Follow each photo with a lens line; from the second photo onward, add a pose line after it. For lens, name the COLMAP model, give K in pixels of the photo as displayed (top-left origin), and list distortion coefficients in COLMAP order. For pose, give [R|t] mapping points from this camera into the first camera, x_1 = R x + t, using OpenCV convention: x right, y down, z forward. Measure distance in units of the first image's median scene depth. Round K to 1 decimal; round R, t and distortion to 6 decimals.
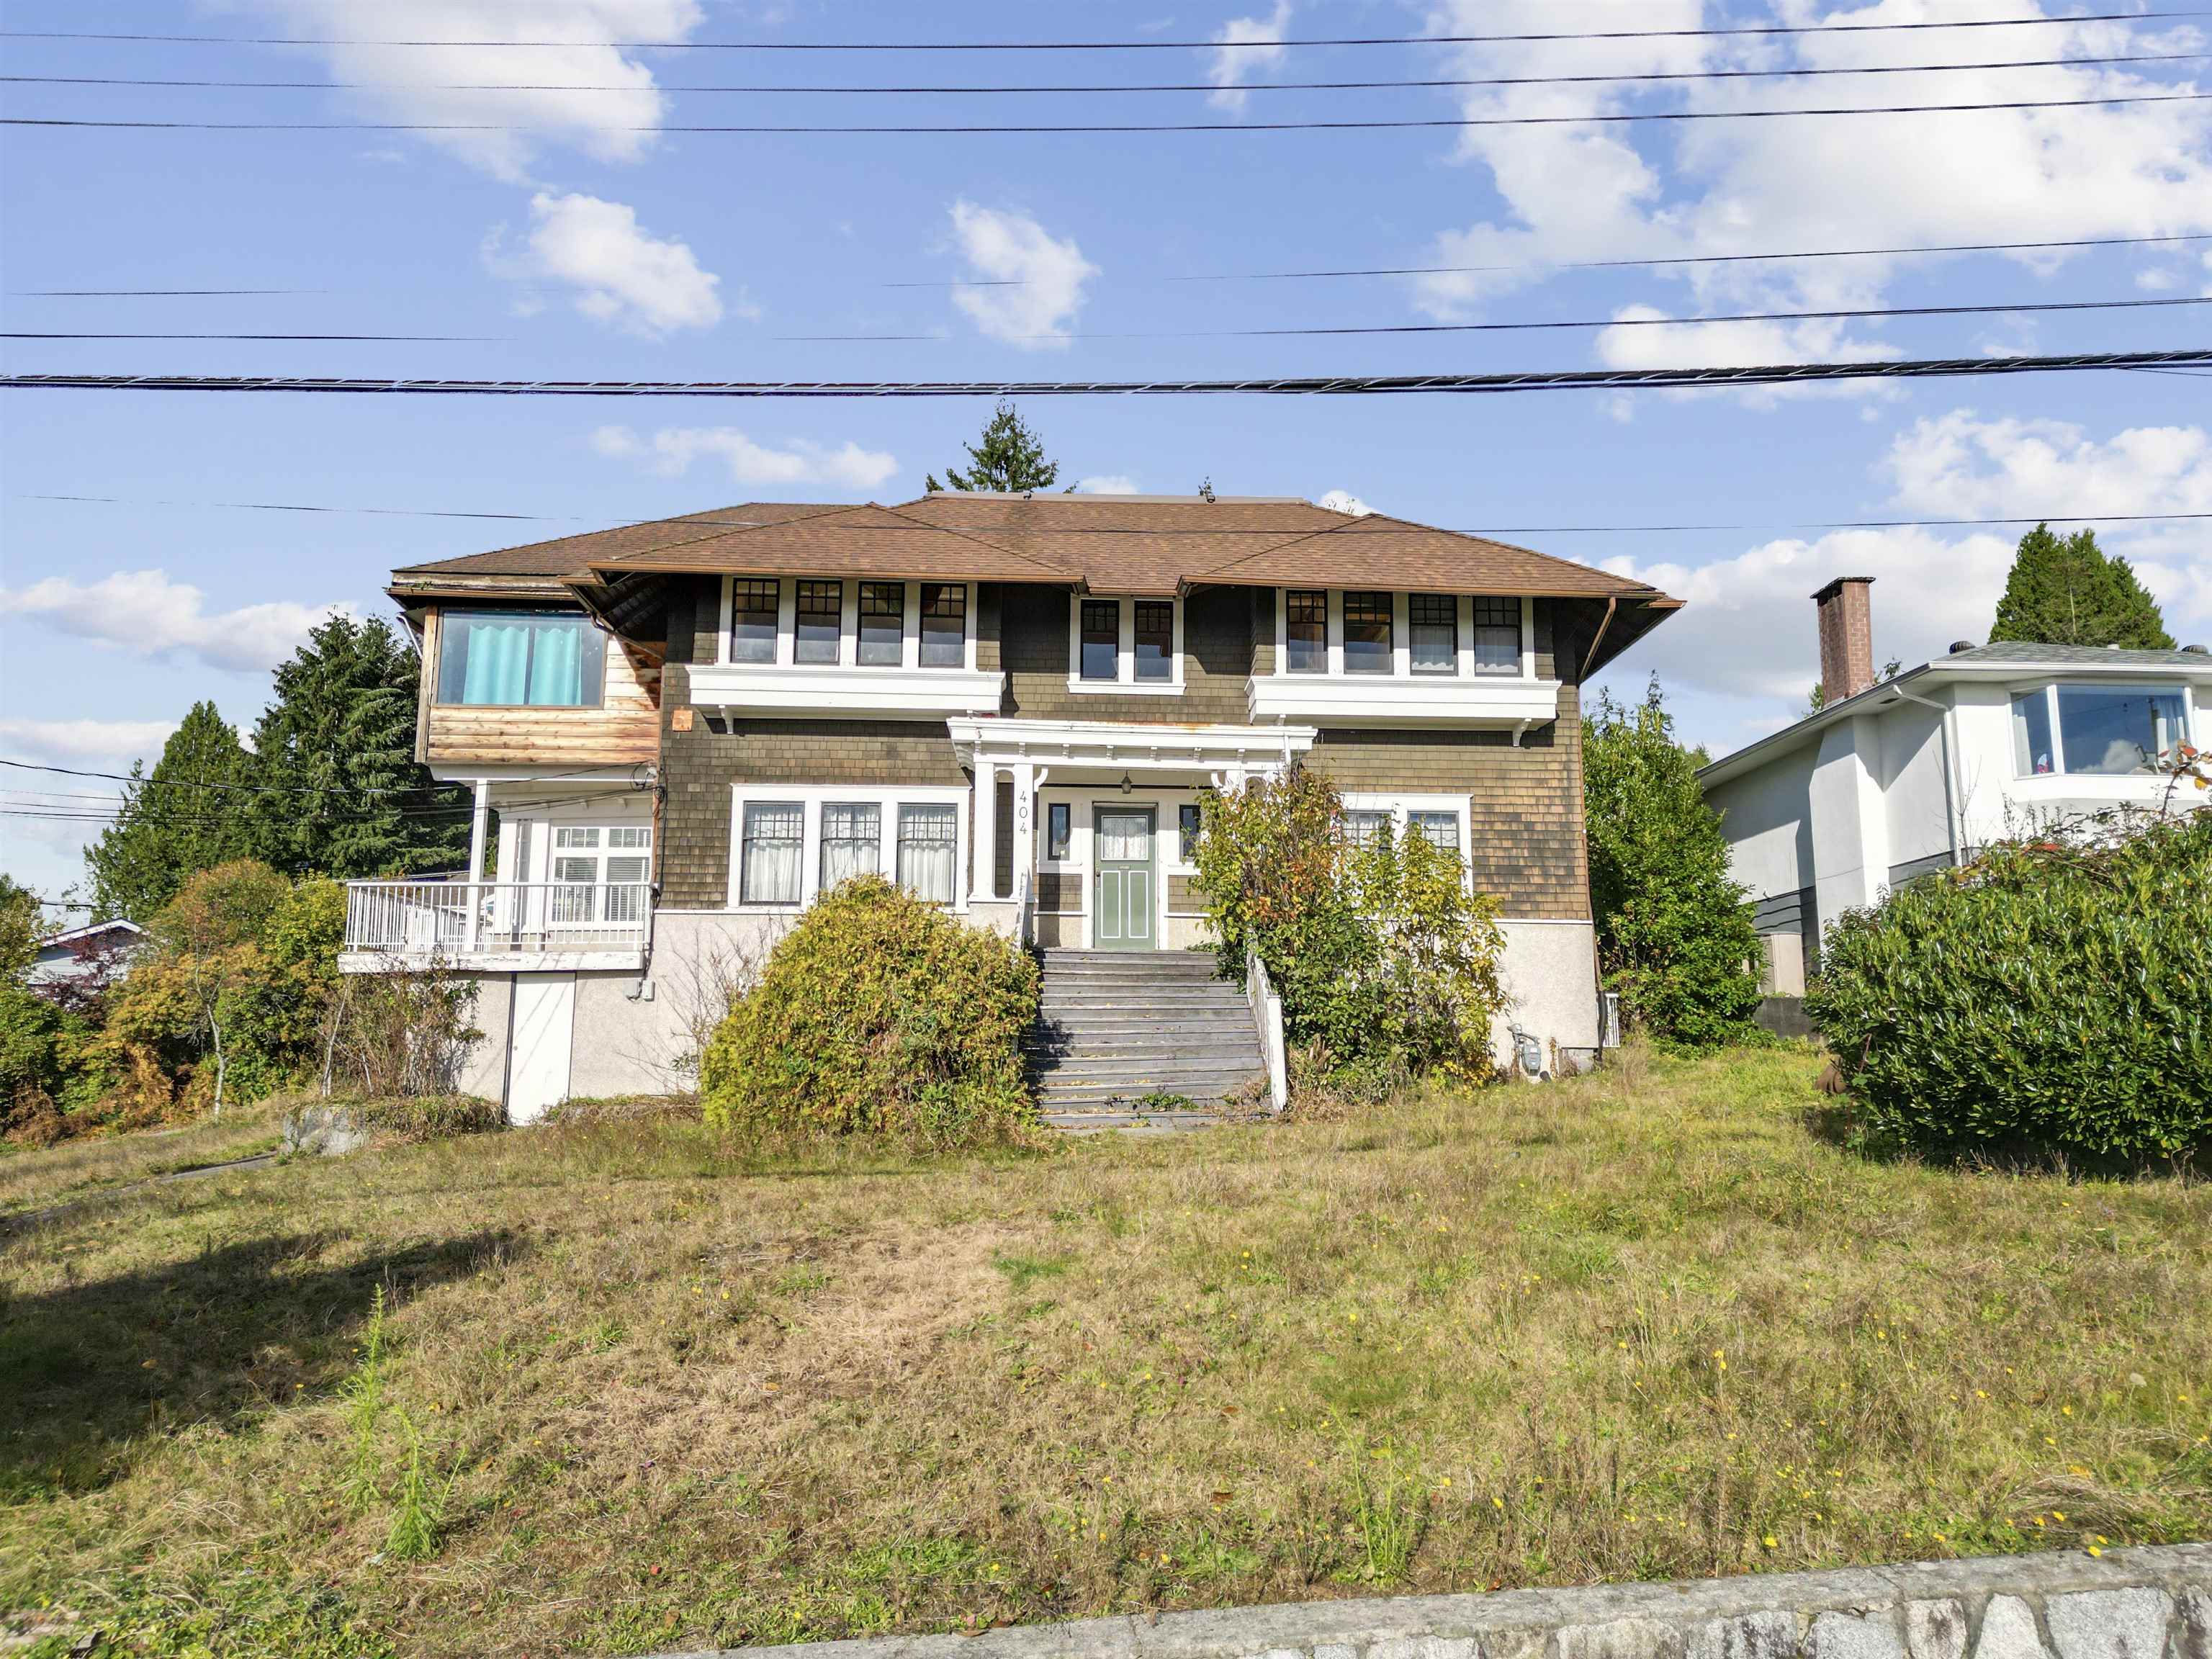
lens RADIAL K [[1538.3, 0, 1114.0], [0, 1538.3, 828.1], [0, 0, 1]] dist [0.078270, -0.076354]
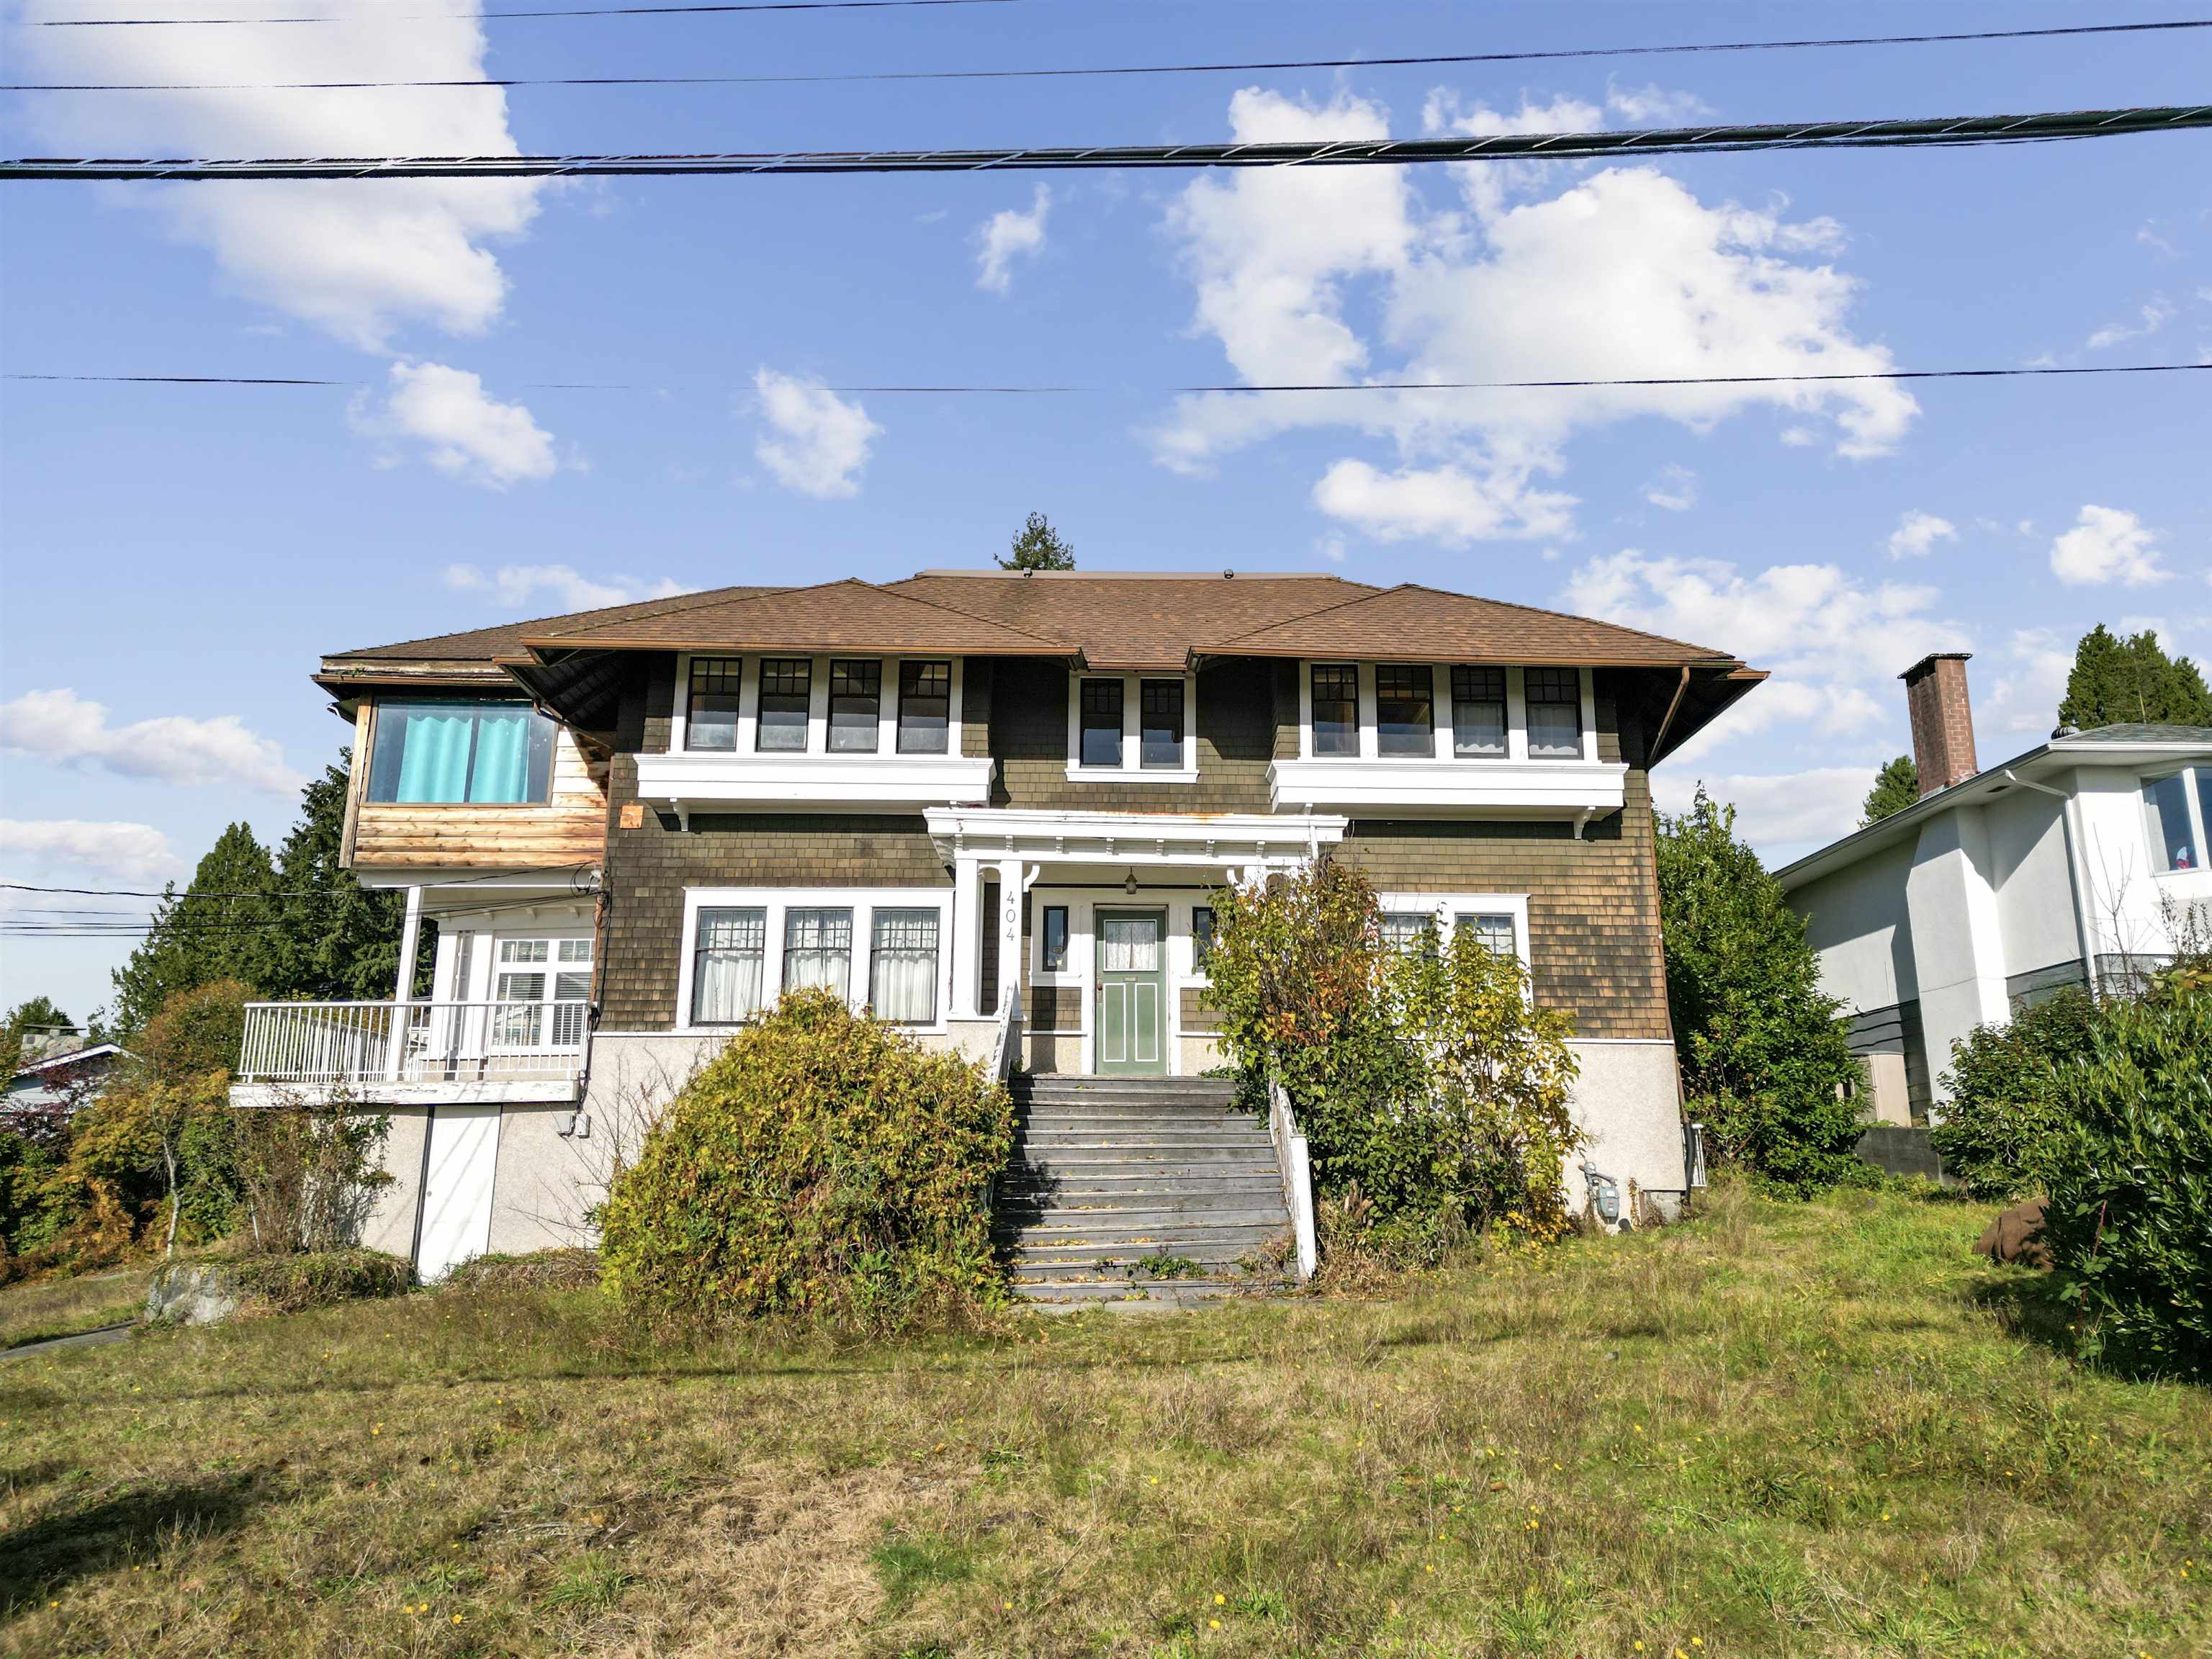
lens RADIAL K [[1538.3, 0, 1114.0], [0, 1538.3, 828.1], [0, 0, 1]] dist [0.078270, -0.076354]
pose [[0.999638, -0.007711, -0.025772, 0.020852], [0.005755, 0.997157, -0.075126, 0.005355], [0.026278, 0.074951, 0.996841, 0.123333]]
